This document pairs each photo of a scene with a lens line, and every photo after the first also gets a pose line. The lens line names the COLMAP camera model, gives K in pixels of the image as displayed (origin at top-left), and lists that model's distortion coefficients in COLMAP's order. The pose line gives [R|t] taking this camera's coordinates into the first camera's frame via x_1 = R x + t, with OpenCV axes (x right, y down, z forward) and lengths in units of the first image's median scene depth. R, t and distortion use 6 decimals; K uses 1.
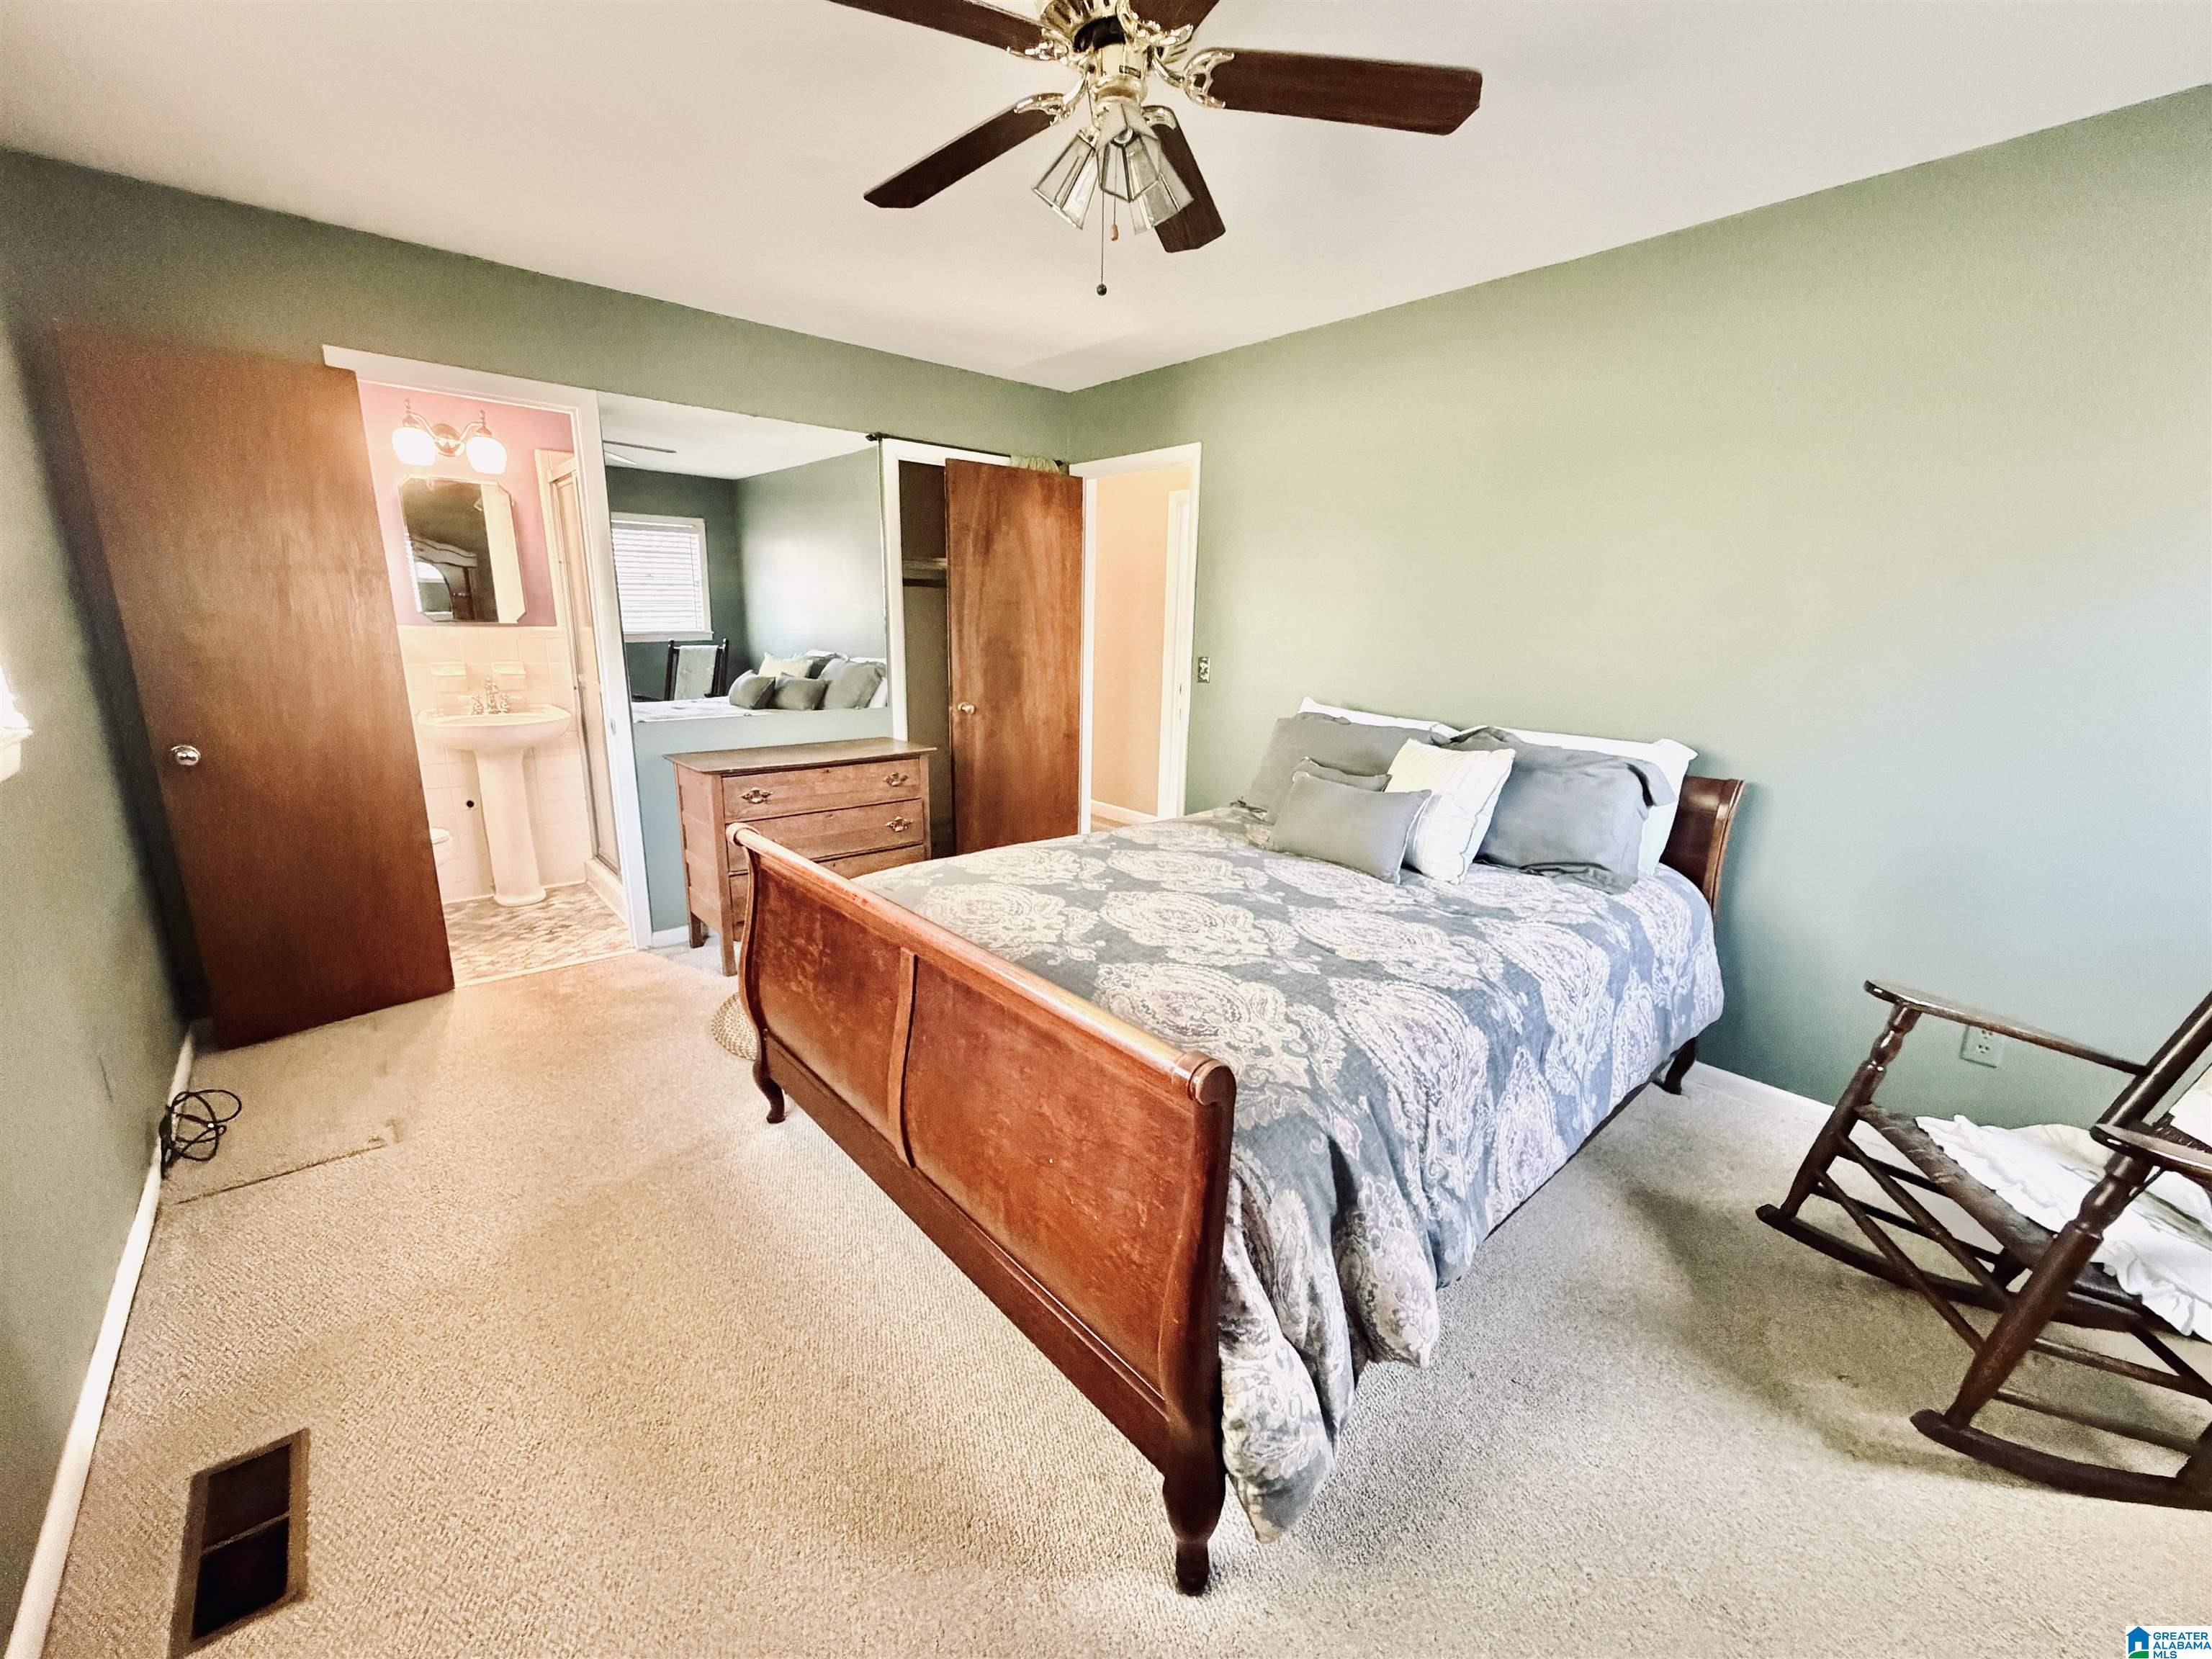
lens RADIAL K [[879.9, 0, 1106.0], [0, 879.9, 829.5], [0, 0, 1]] dist [0.000298, 0.000018]
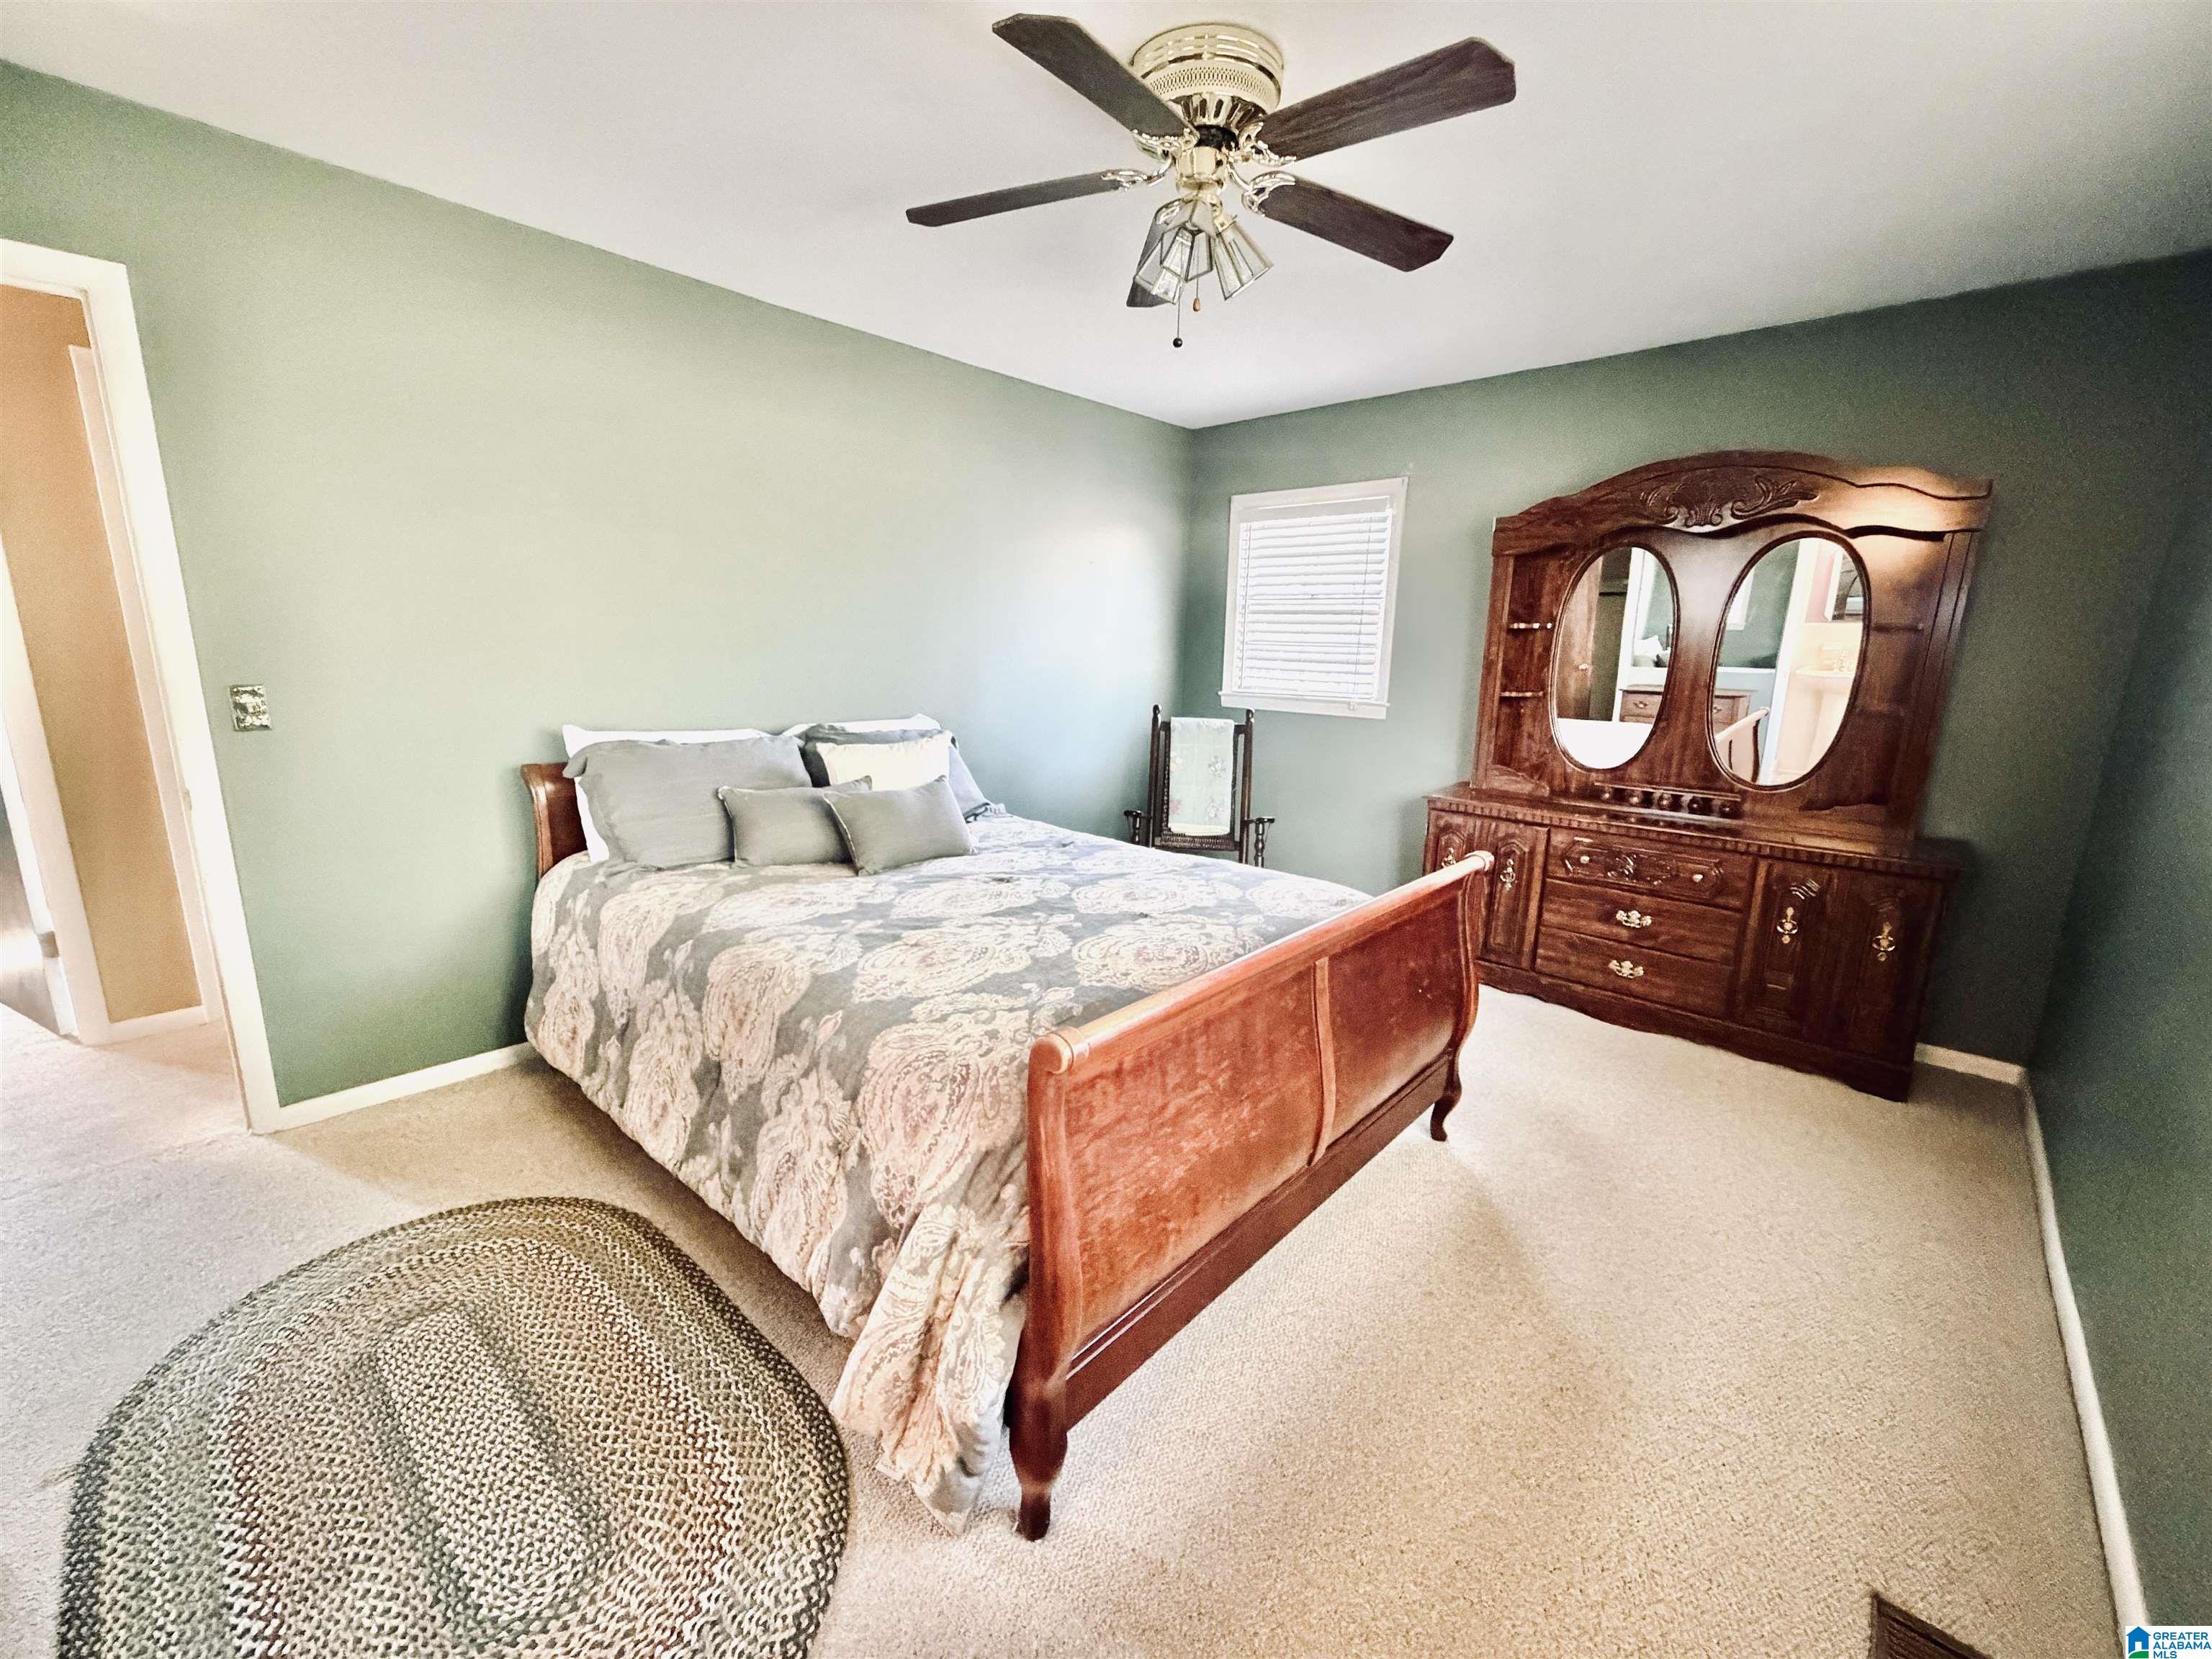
lens RADIAL K [[879.9, 0, 1106.0], [0, 879.9, 829.5], [0, 0, 1]] dist [0.000298, 0.000018]
pose [[-0.131305, -0.240225, 0.961796, -0.905974], [0.207661, 0.942006, 0.263632, -0.262072], [-0.969348, 0.234344, -0.073805, 0.989626]]
